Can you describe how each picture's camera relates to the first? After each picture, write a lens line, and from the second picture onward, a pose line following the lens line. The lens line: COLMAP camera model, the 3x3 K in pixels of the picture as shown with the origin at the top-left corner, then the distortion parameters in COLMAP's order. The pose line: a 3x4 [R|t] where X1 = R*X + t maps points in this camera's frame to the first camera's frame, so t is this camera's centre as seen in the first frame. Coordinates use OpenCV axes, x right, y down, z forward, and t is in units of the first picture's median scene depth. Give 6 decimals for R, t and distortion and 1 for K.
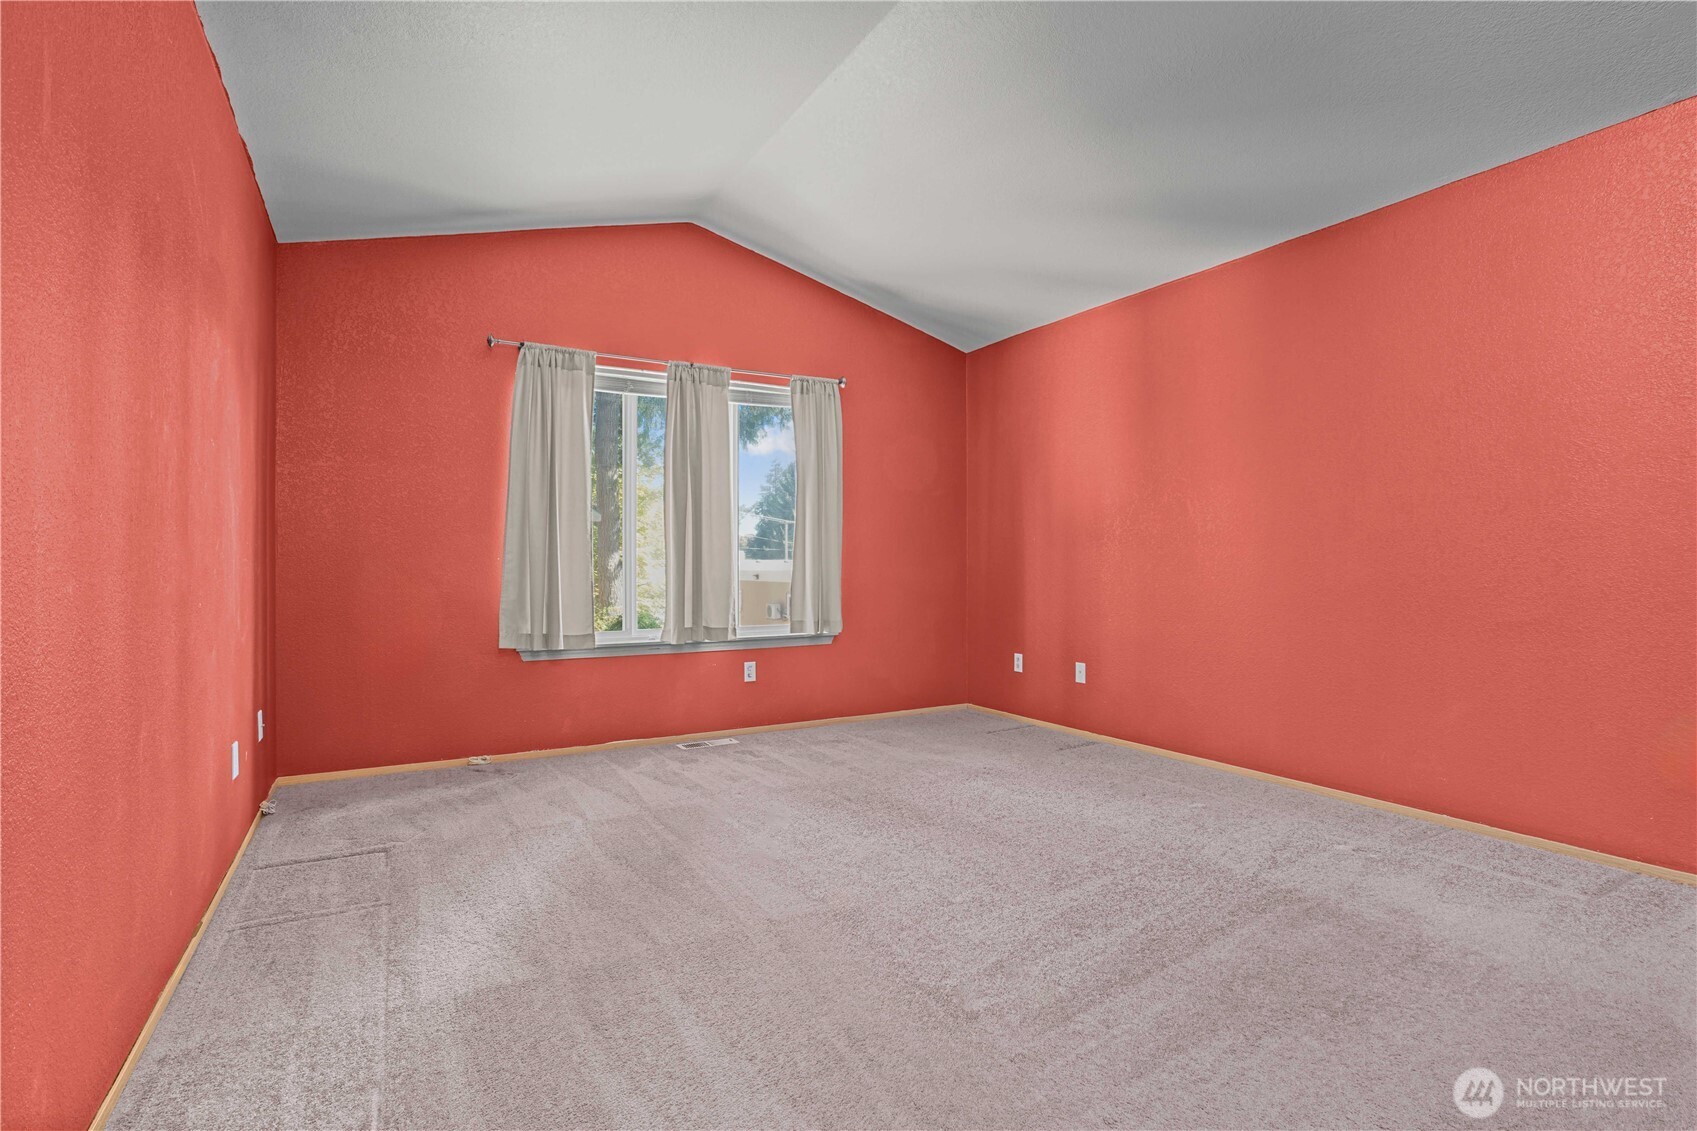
lens RADIAL K [[773.0, 0, 842.4], [0, 773.0, 562.2], [0, 0, 1]] dist [-0.002984, 0.002639]
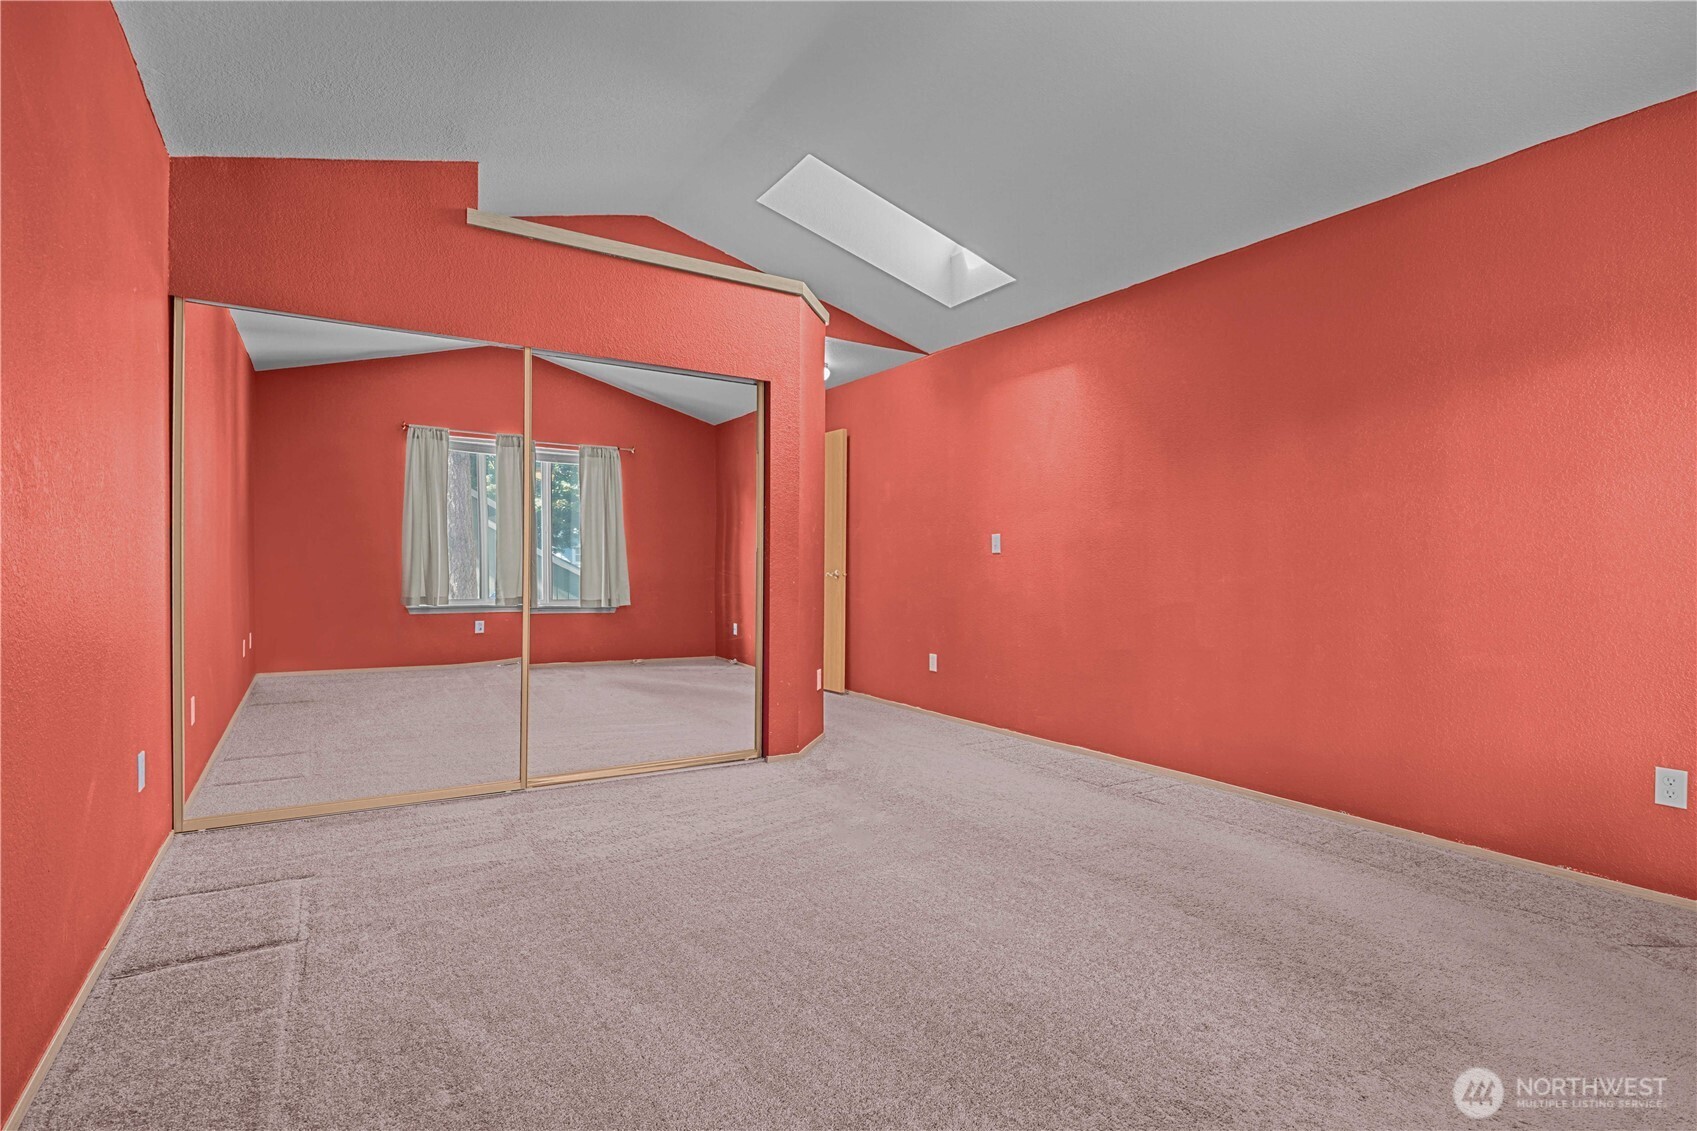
lens RADIAL K [[773.0, 0, 853.7], [0, 773.0, 569.3], [0, 0, 1]] dist [-0.002984, 0.002639]
pose [[0.996609, 0.005346, 0.082105, 0.352208], [-0.005437, 0.999985, 0.000884, 0.014679], [-0.082099, -0.001327, 0.996623, -0.635482]]
